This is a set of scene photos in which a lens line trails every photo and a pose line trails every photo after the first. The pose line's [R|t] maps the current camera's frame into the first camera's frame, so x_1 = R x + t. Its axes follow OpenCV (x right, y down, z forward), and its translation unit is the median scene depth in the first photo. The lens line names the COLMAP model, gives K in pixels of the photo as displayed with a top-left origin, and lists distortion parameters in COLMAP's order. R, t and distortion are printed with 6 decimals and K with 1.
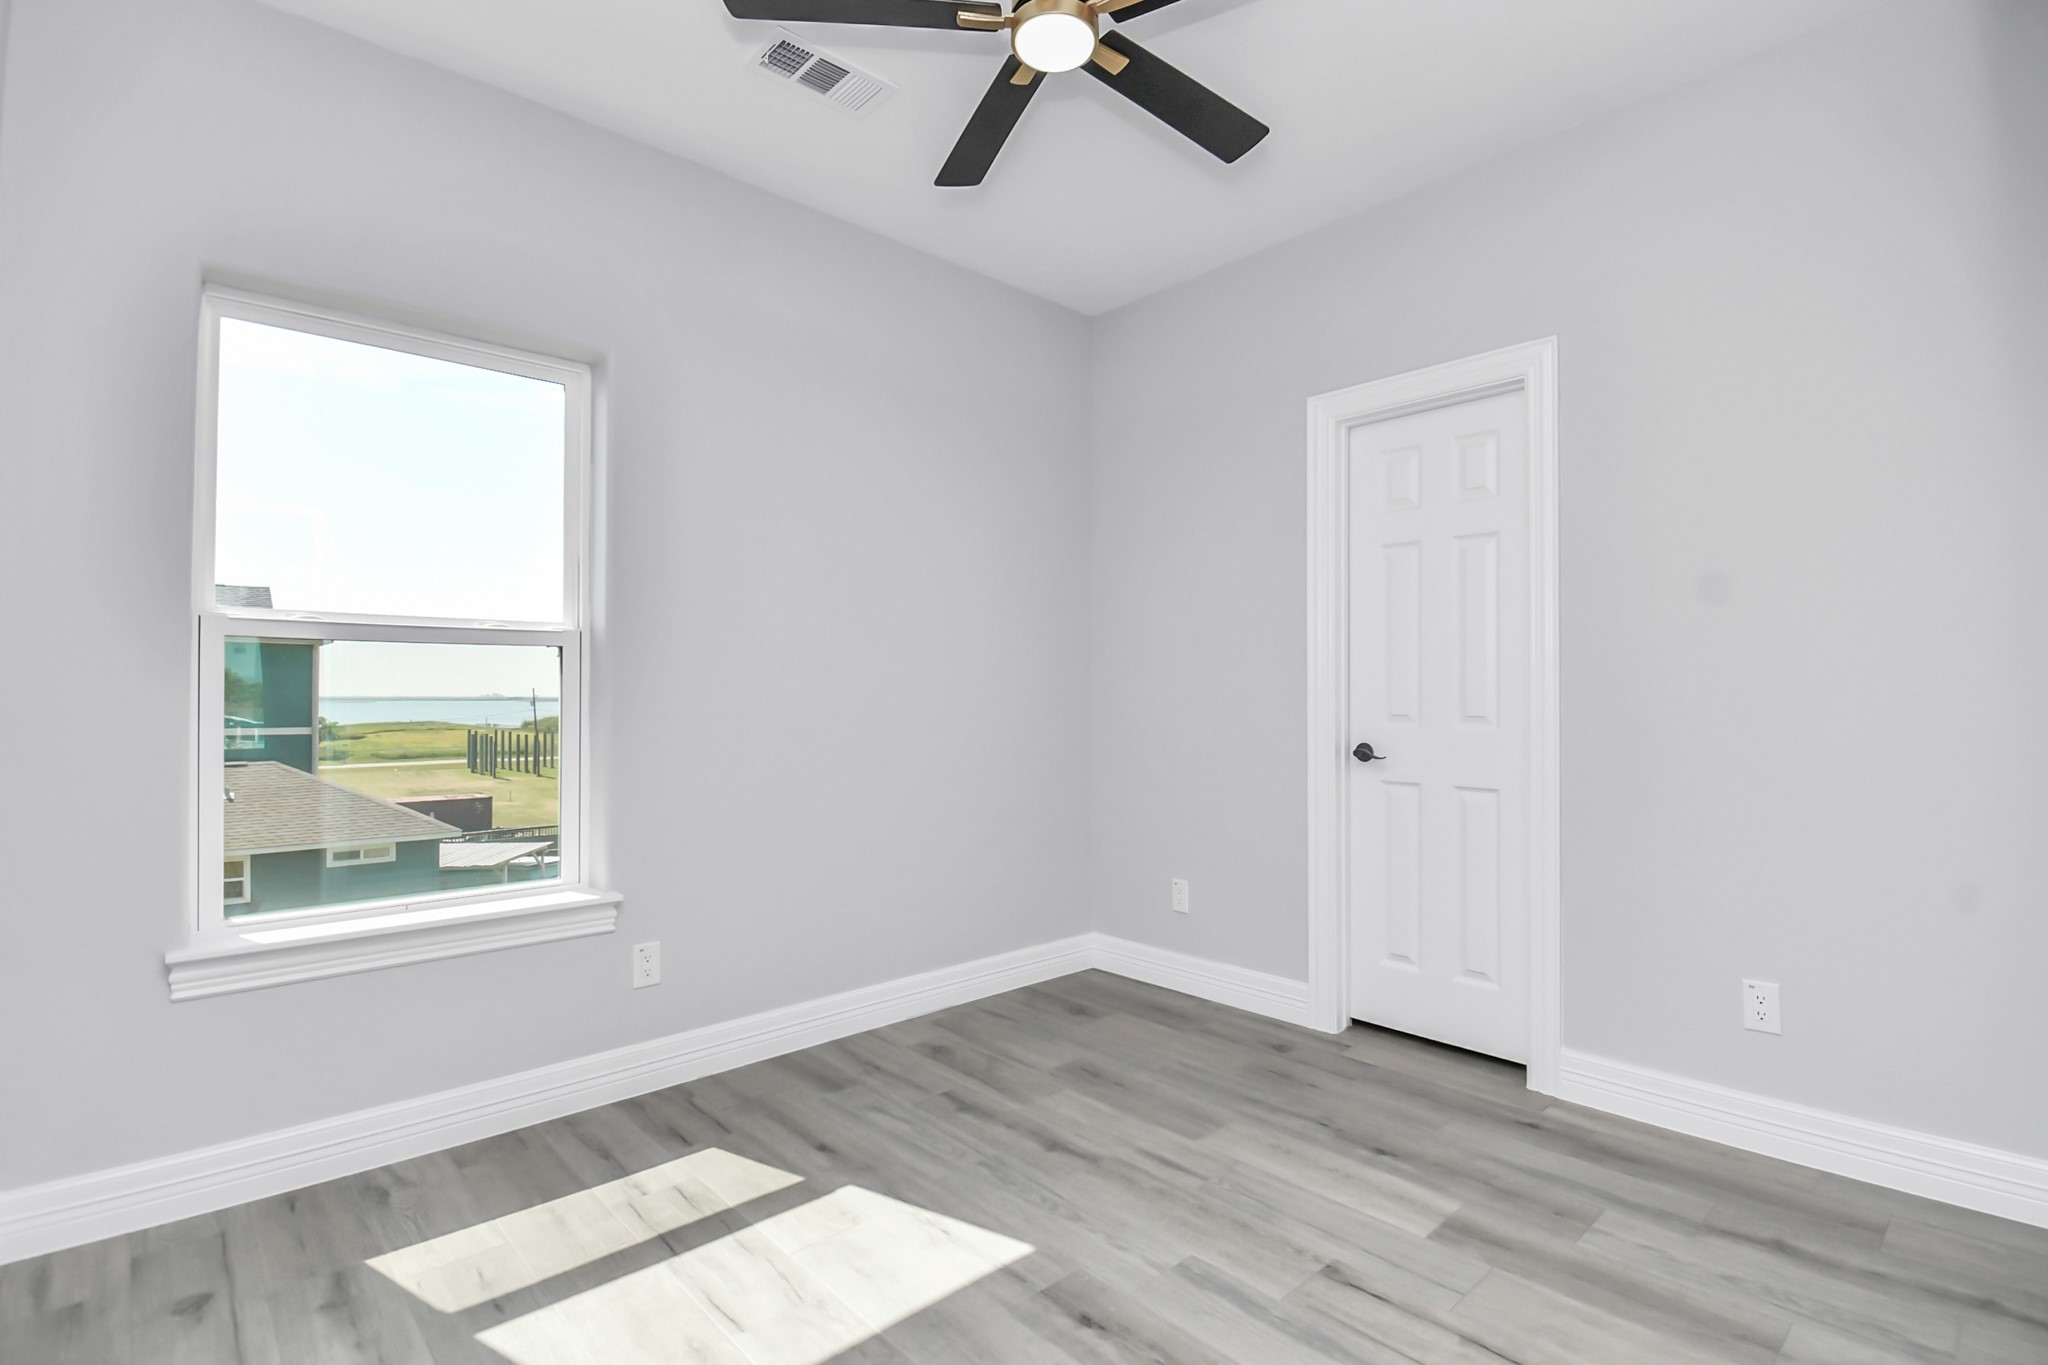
lens RADIAL K [[941.2, 0, 1023.3], [0, 941.2, 694.5], [0, 0, 1]] dist [-0.002776, -0.006765]
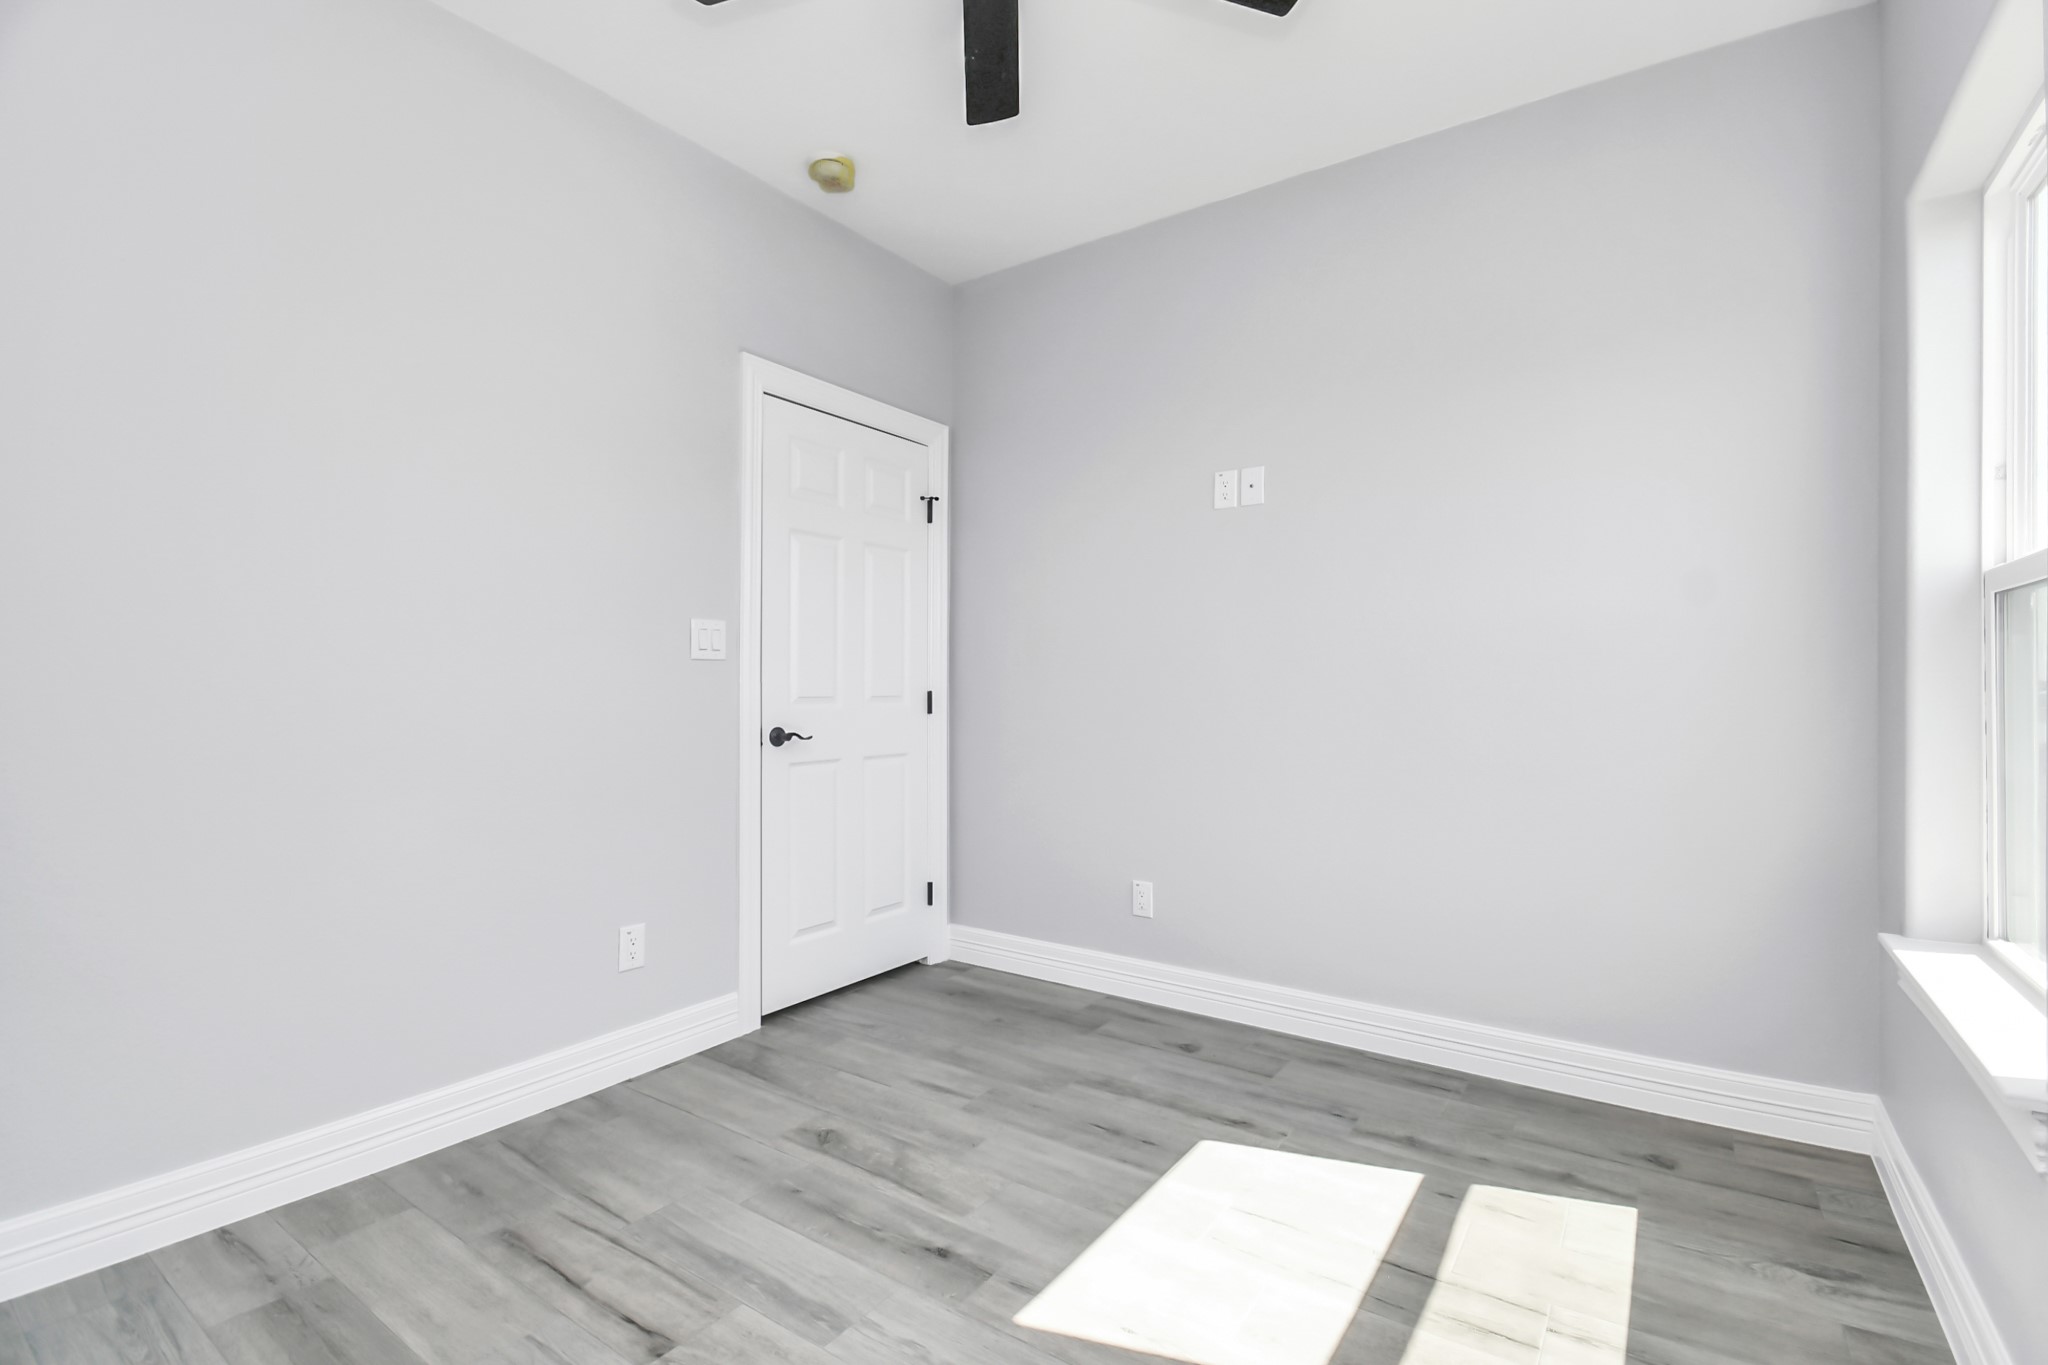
lens RADIAL K [[941.2, 0, 1022.9], [0, 941.2, 682.5], [0, 0, 1]] dist [-0.002776, -0.006765]
pose [[-0.975703, 0.002461, -0.219084, 0.200190], [0.006442, 0.999827, -0.017459, 0.033731], [0.219003, -0.018446, -0.975550, 1.973974]]
